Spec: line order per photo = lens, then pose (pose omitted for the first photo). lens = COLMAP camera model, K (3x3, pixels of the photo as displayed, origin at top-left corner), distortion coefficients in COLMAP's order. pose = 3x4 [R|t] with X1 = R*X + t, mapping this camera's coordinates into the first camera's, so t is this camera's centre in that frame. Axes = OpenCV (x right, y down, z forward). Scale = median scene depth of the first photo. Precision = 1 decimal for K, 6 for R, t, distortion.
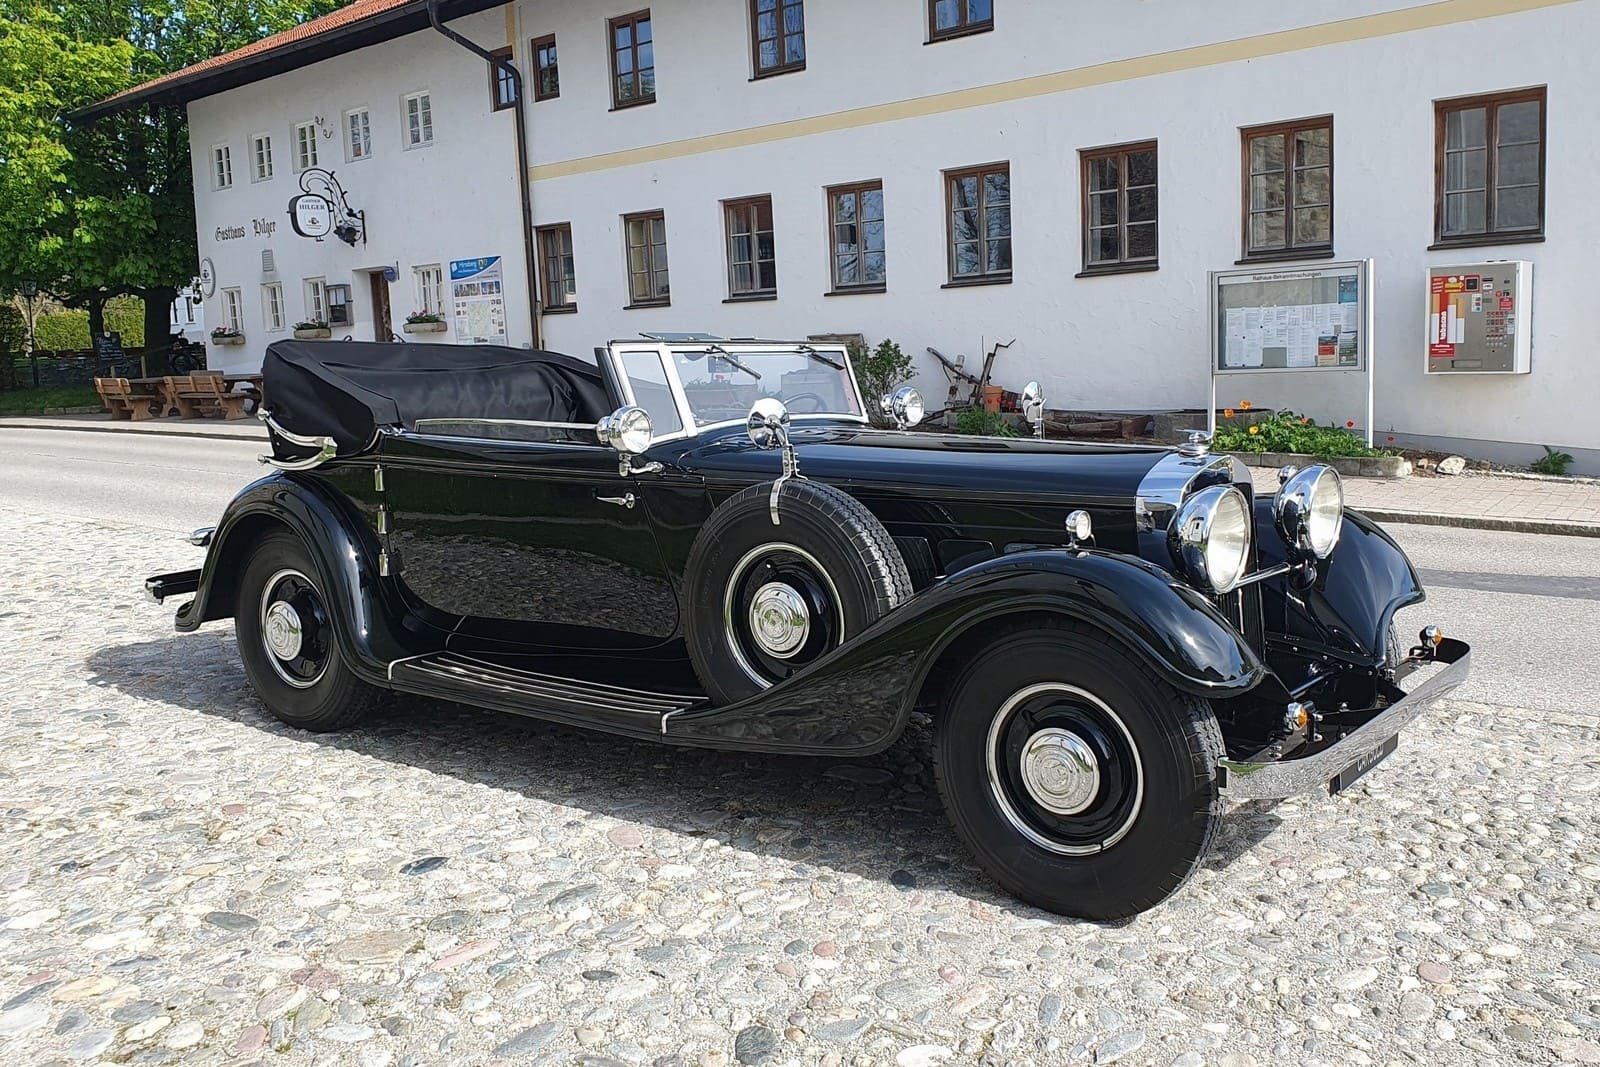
lens RADIAL K [[1591.7, 0, 935.2], [0, 1591.7, 530.4], [0, 0, 1]] dist [0.033243, -0.039423]
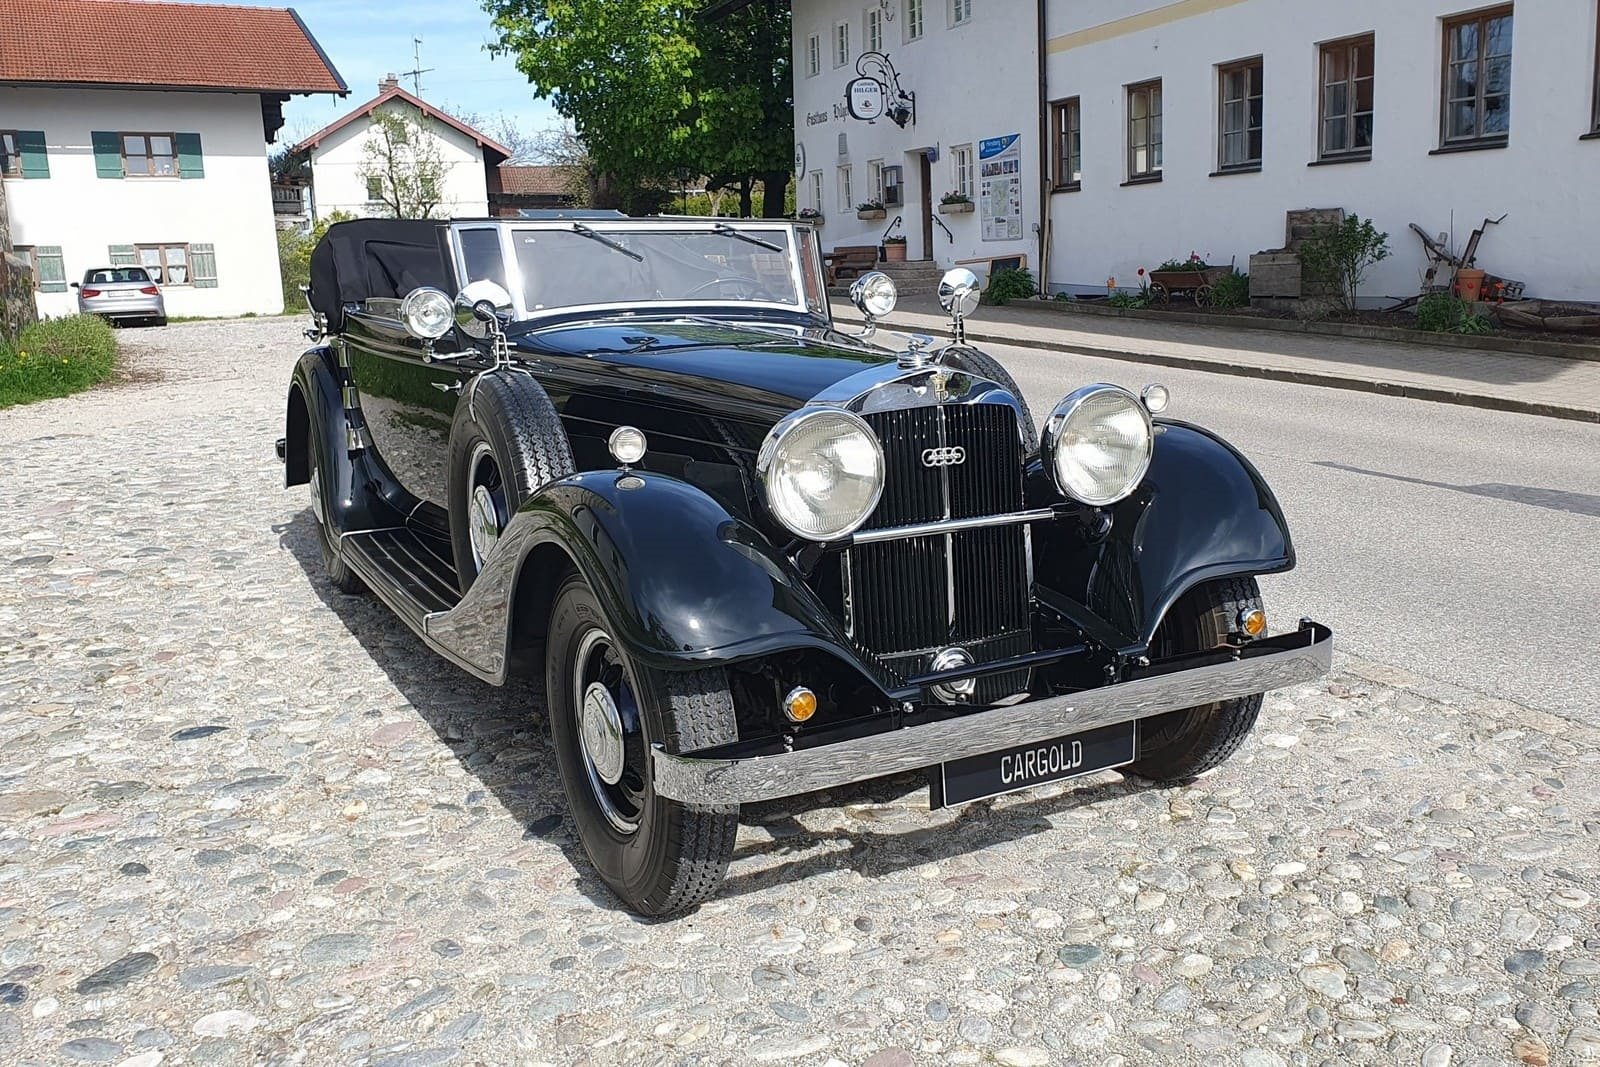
lens RADIAL K [[1591.7, 0, 935.2], [0, 1591.7, 530.4], [0, 0, 1]] dist [0.033243, -0.039423]
pose [[0.887990, 0.085246, -0.451892, 0.180040], [-0.051098, 0.994874, 0.087265, -0.011512], [0.457015, -0.054400, 0.887794, 0.097315]]
